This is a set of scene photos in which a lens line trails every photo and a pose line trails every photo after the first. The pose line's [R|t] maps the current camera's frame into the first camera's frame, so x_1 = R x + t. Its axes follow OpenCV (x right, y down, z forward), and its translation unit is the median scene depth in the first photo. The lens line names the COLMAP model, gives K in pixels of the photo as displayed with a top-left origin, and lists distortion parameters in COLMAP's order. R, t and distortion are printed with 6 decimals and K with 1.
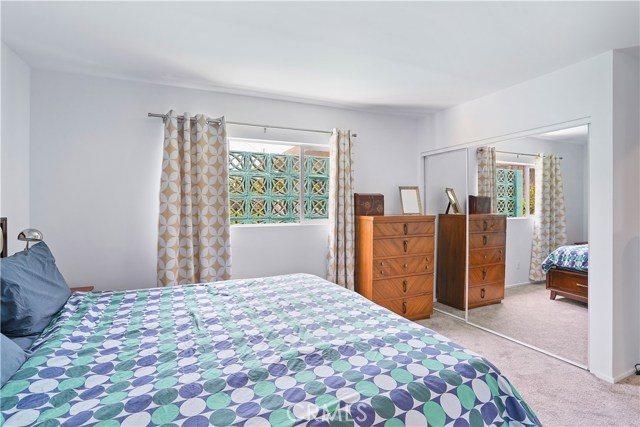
lens RADIAL K [[318.6, 0, 320.1], [0, 318.6, 204.4], [0, 0, 1]] dist [-0.033782, 0.000250]
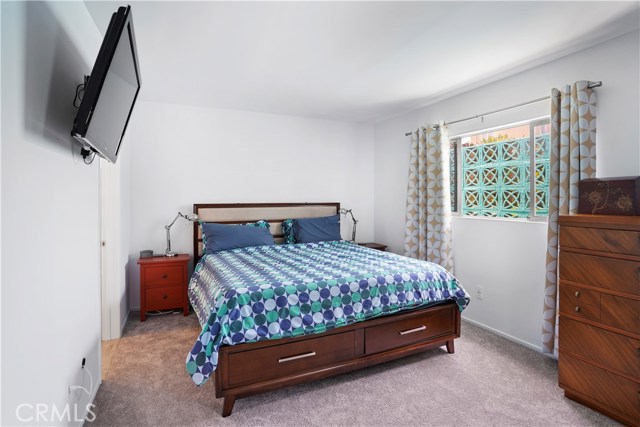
lens RADIAL K [[332.8, 0, 320.3], [0, 332.8, 195.8], [0, 0, 1]] dist [-0.041348, 0.000059]
pose [[-0.009379, -0.002623, -0.999953, 0.787872], [0.004912, 0.999984, -0.002670, -0.002103], [0.999944, -0.004937, -0.009366, 0.496992]]
